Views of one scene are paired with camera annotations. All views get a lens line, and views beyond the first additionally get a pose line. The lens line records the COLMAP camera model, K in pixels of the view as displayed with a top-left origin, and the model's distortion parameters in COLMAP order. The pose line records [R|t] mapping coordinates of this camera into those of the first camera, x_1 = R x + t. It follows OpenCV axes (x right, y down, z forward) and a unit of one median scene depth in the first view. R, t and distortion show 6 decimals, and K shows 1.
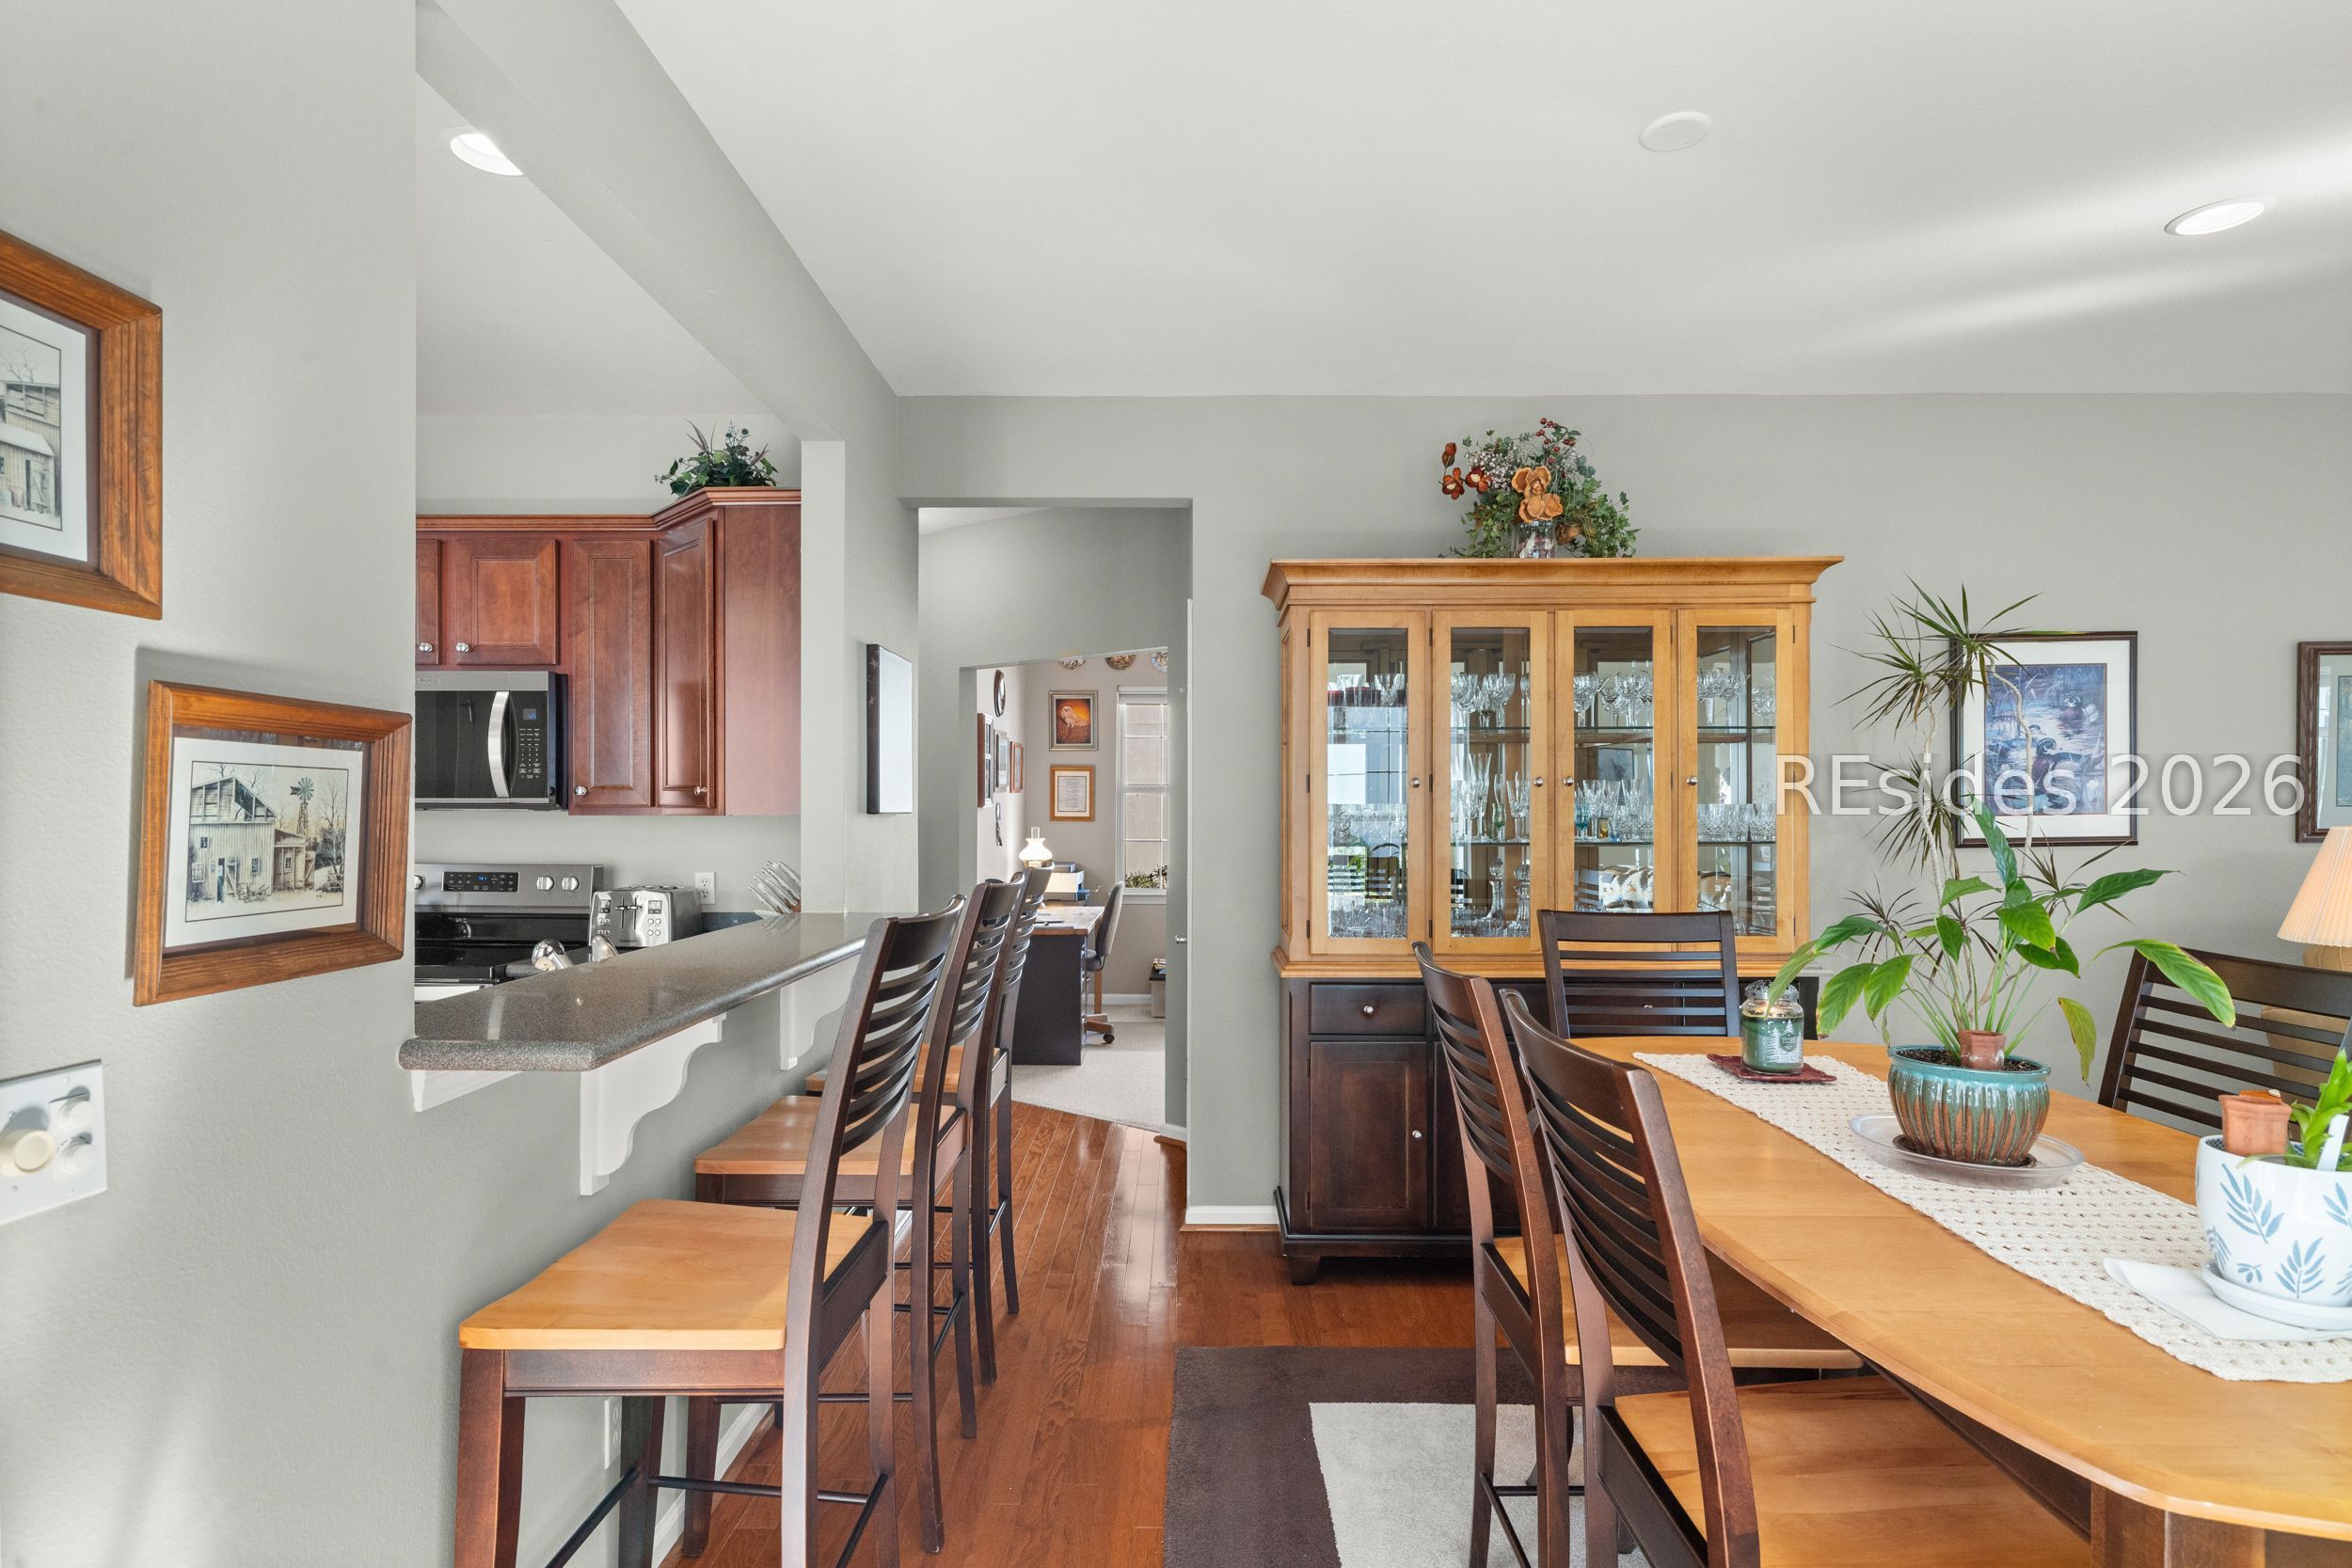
lens RADIAL K [[1159.8, 0, 1179.3], [0, 1159.8, 804.7], [0, 0, 1]] dist [-0.001725, -0.000058]
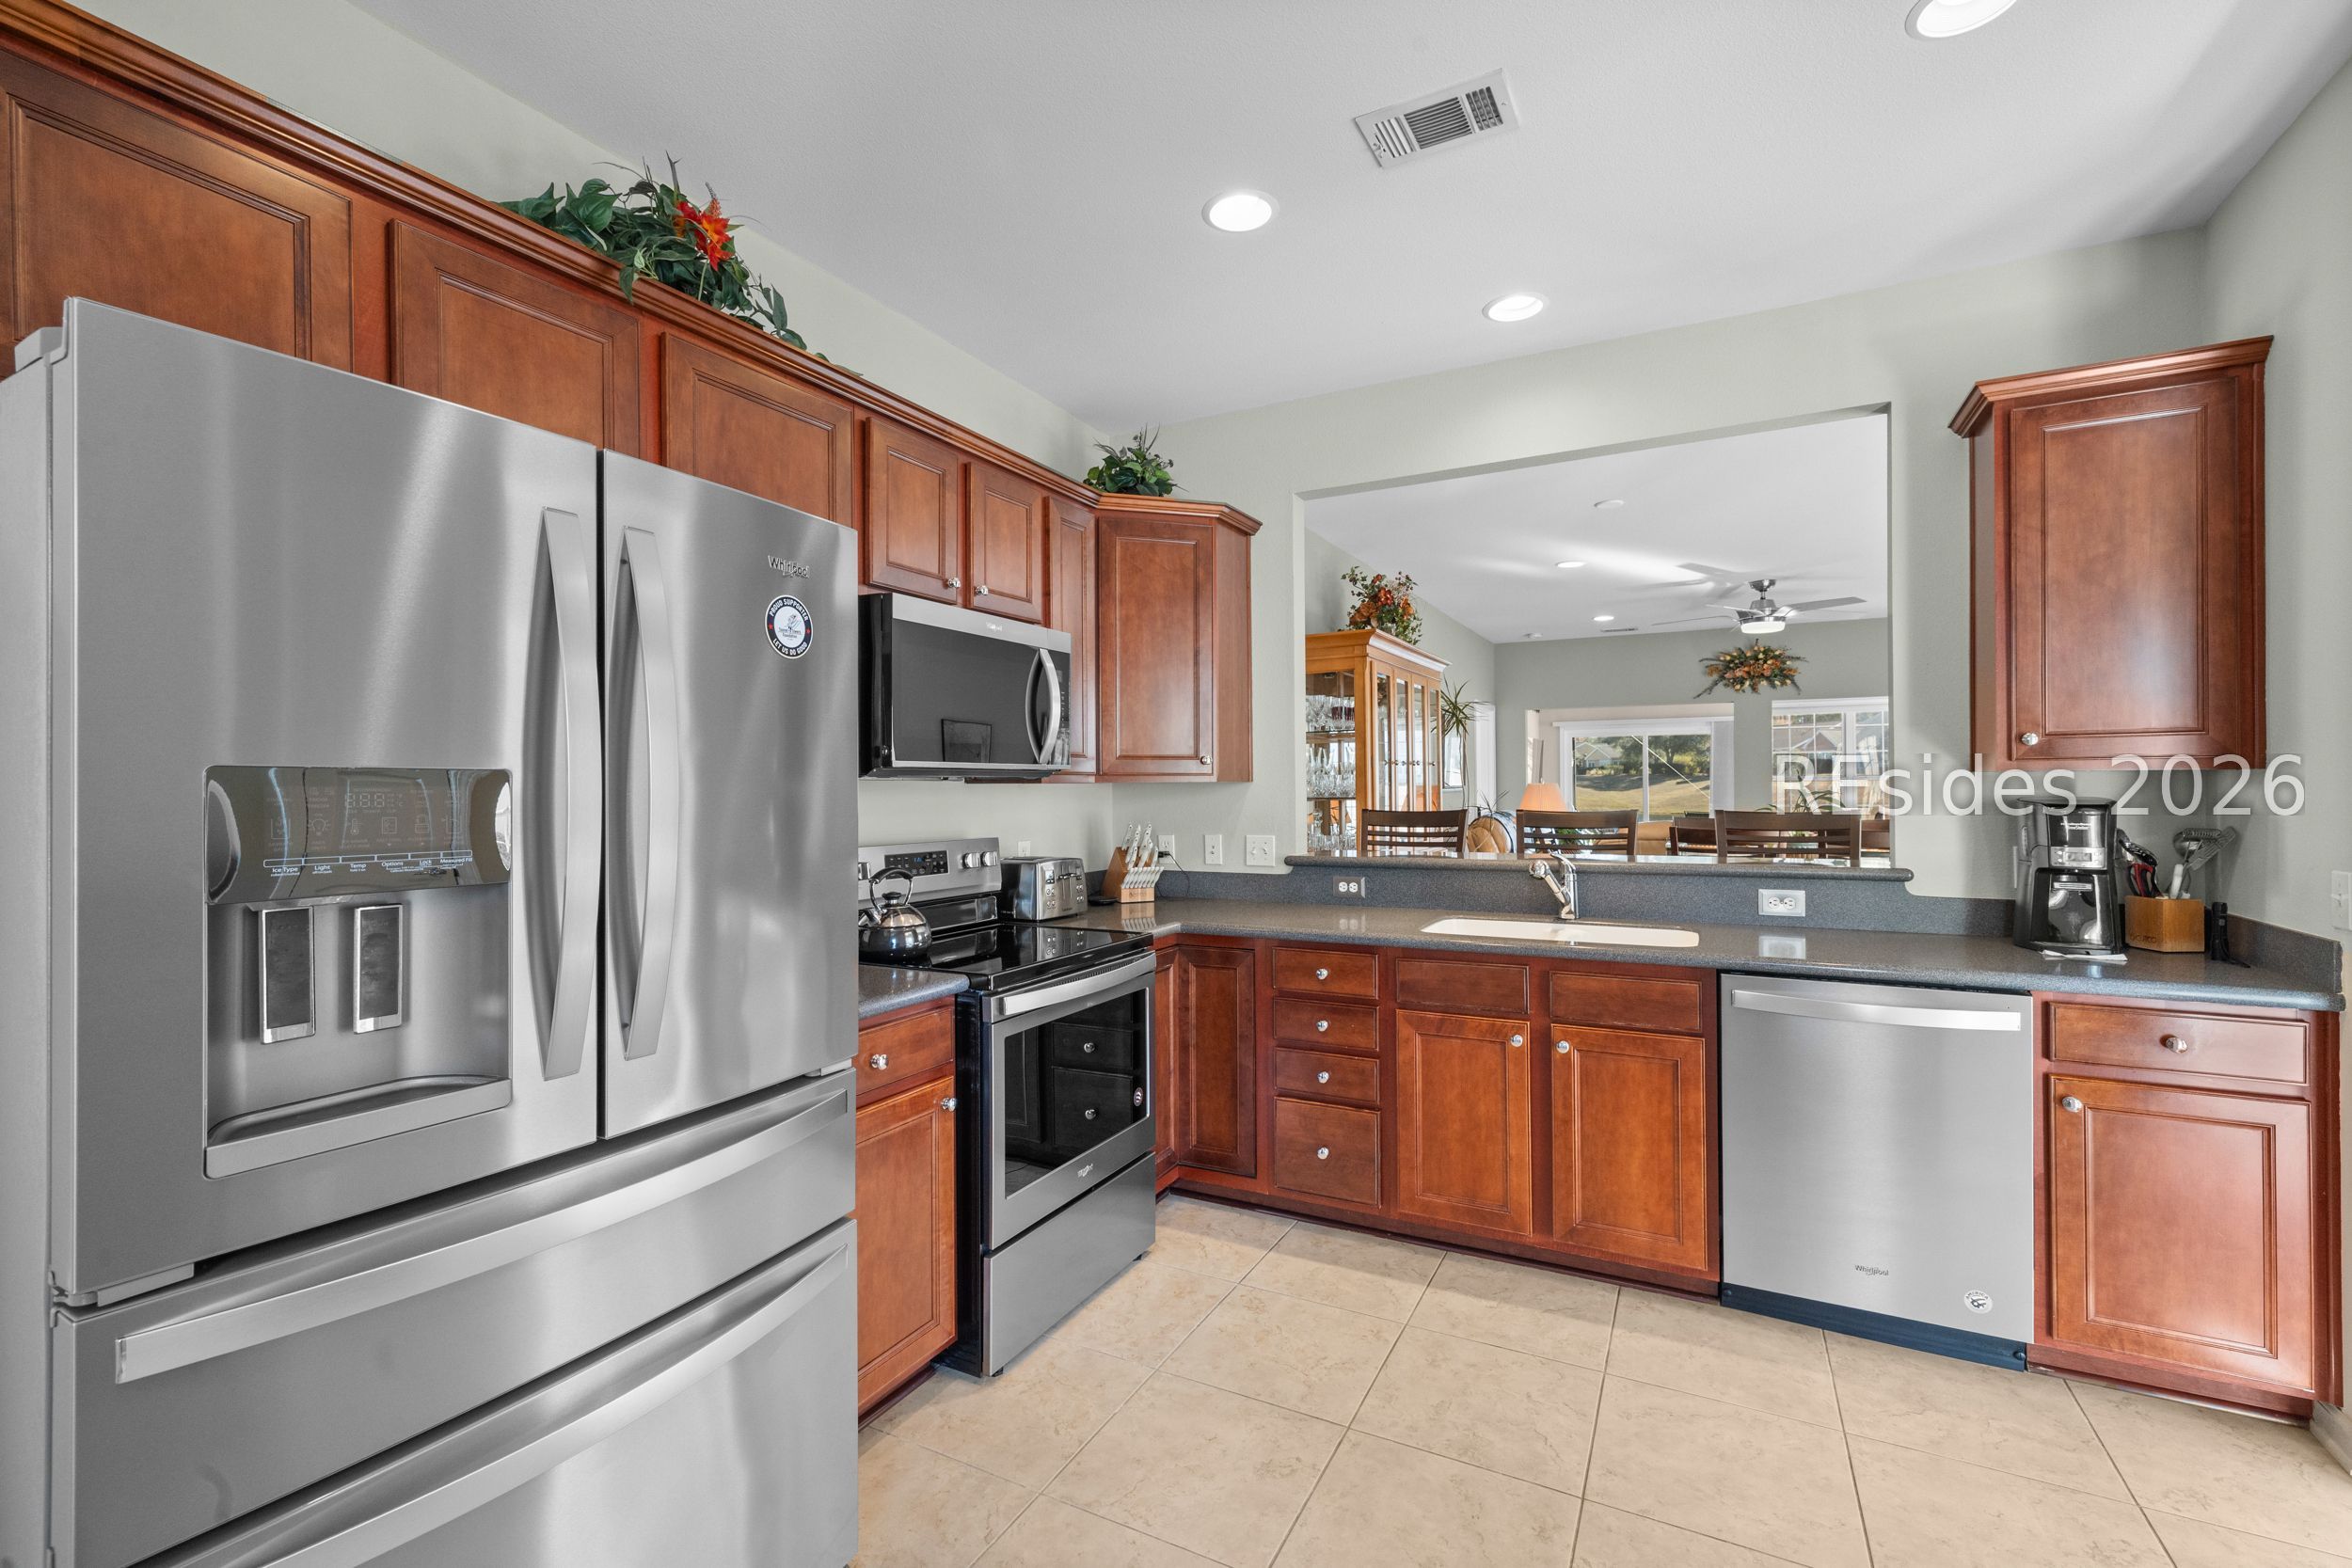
lens RADIAL K [[1015.9, 0, 1180.8], [0, 1015.9, 789.1], [0, 0, 1]] dist [0.001273, 0.000105]
pose [[0.449489, -0.007675, 0.893253, -1.342724], [0.010850, 0.999936, 0.003131, 0.013694], [-0.893220, 0.008284, 0.449543, 0.575475]]
